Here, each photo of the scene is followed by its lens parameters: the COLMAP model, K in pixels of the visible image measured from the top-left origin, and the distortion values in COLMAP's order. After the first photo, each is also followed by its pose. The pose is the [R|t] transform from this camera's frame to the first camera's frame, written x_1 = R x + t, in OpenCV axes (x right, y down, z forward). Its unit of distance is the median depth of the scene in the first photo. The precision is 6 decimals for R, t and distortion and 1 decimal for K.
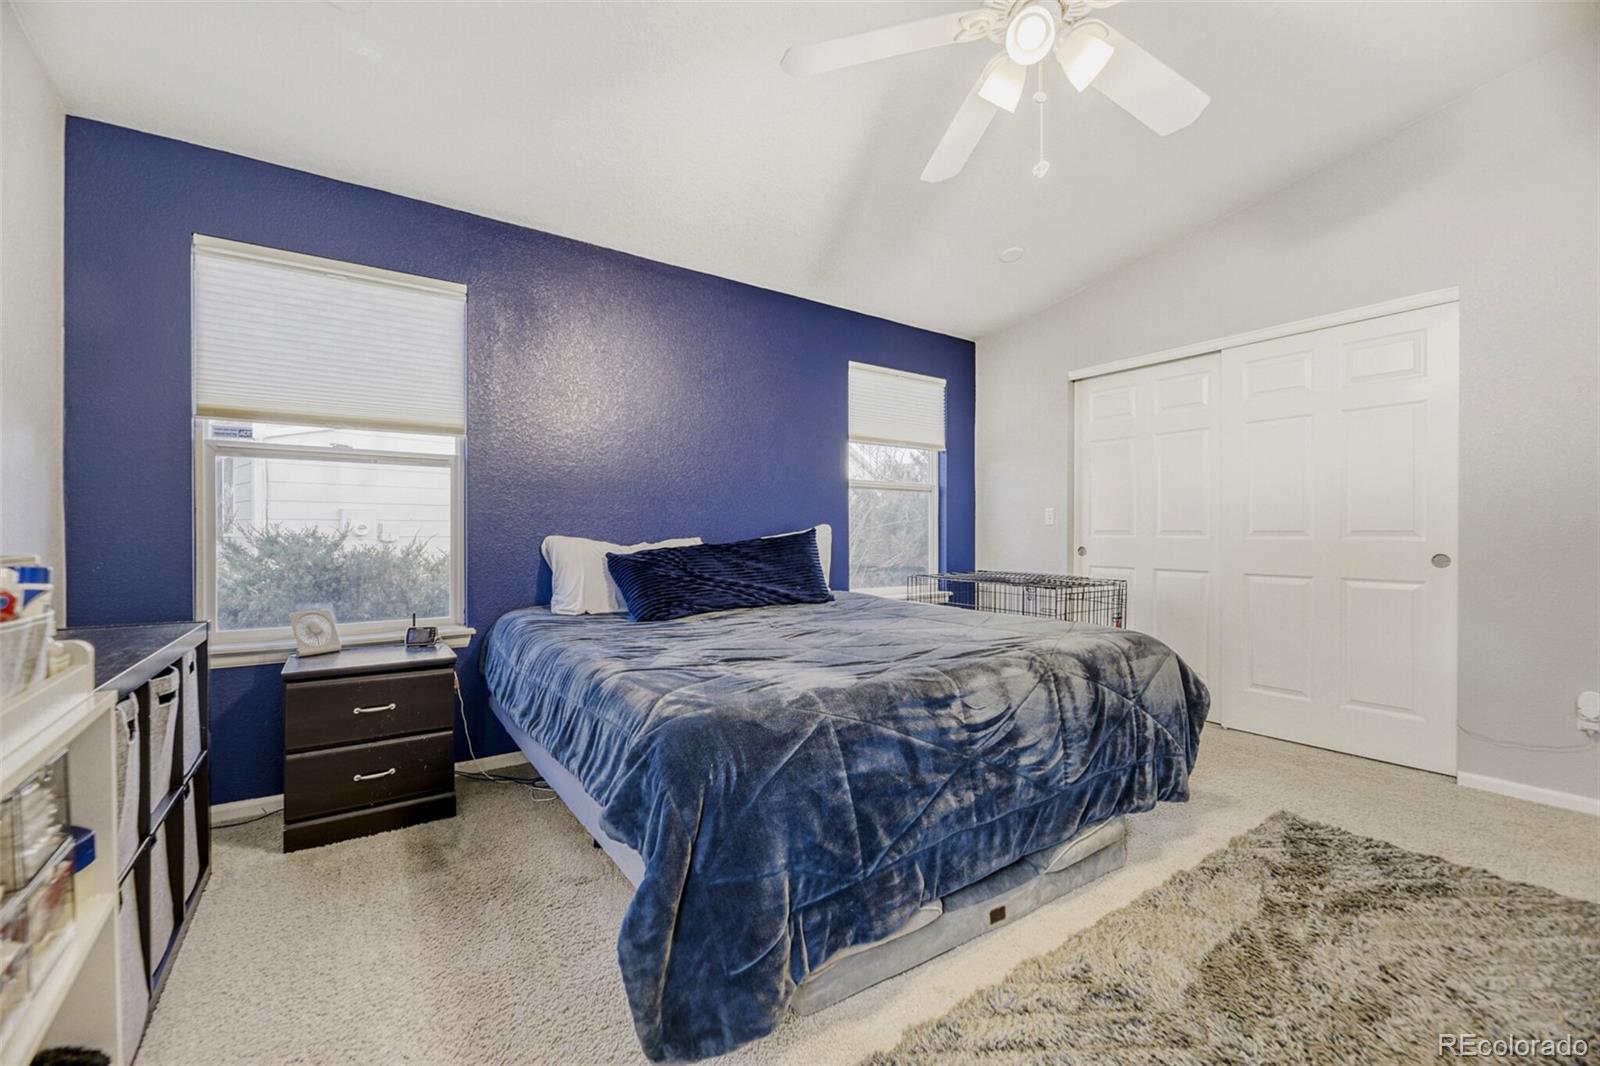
lens RADIAL K [[657.4, 0, 797.8], [0, 657.4, 536.8], [0, 0, 1]] dist [-0.023577, 0.000022]
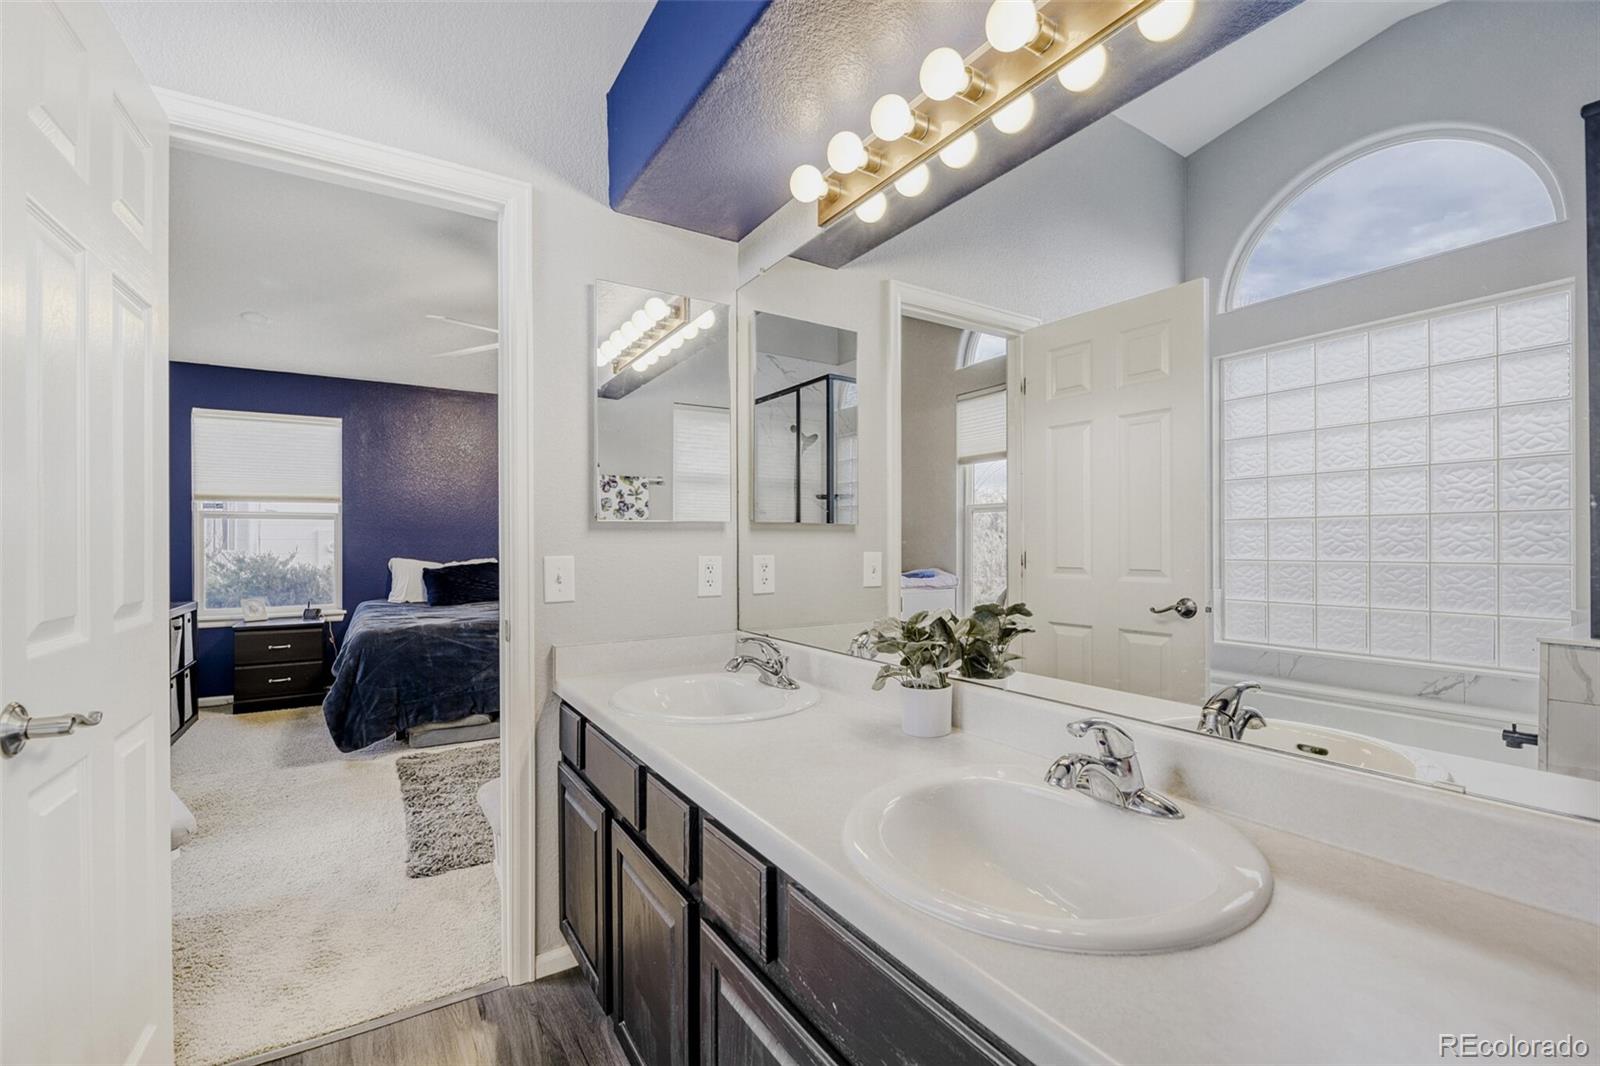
lens RADIAL K [[662.4, 0, 796.3], [0, 662.4, 532.7], [0, 0, 1]] dist [-0.016037, 0.000043]
pose [[0.999846, -0.007216, -0.015967, 0.821259], [0.007046, 0.999918, -0.010696, -0.049076], [0.016043, 0.010582, 0.999815, -0.842155]]
